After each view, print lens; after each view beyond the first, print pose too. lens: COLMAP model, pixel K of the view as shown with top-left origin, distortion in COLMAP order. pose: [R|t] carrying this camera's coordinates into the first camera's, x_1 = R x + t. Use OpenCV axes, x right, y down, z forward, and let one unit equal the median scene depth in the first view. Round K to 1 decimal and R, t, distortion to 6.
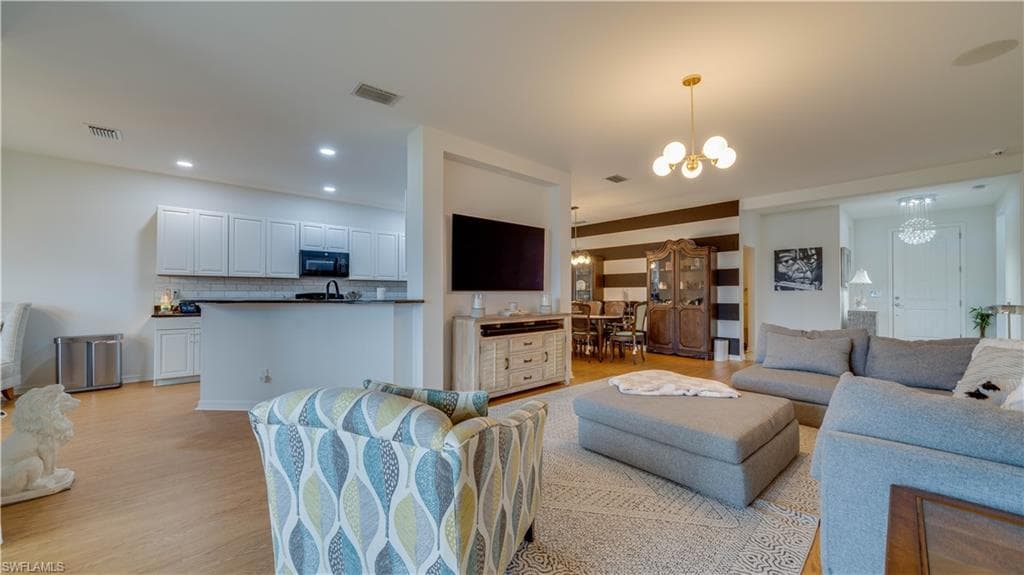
lens RADIAL K [[384.9, 0, 512.8], [0, 384.9, 291.0], [0, 0, 1]] dist [-0.000139, 0.000079]
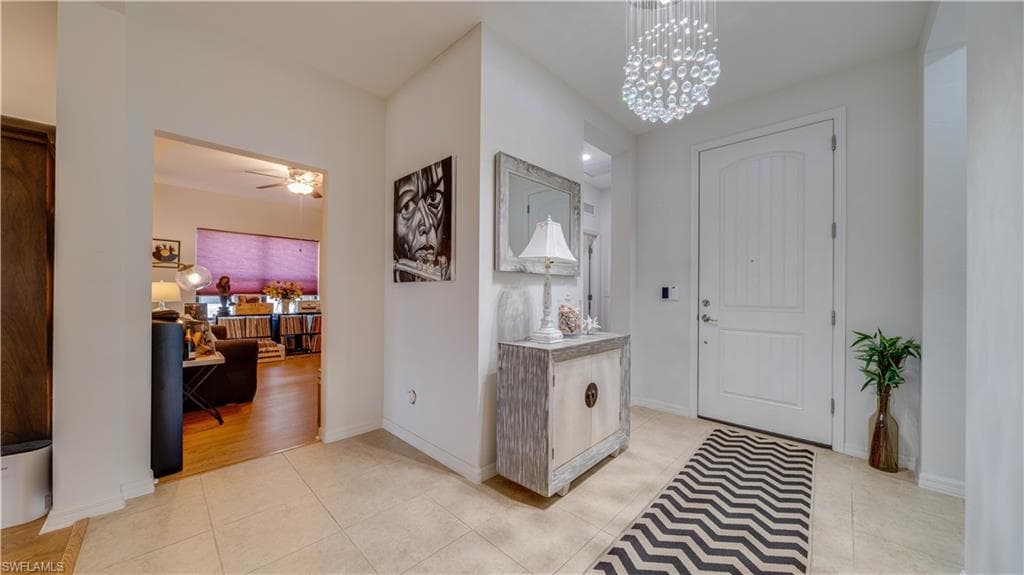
lens RADIAL K [[348.6, 0, 512.1], [0, 348.6, 292.0], [0, 0, 1]] dist [-0.000471, -0.000030]
pose [[0.998518, 0.007747, 0.053861, 0.827320], [-0.008160, 0.999939, 0.007455, 0.005387], [-0.053800, -0.007883, 0.998521, 0.671314]]
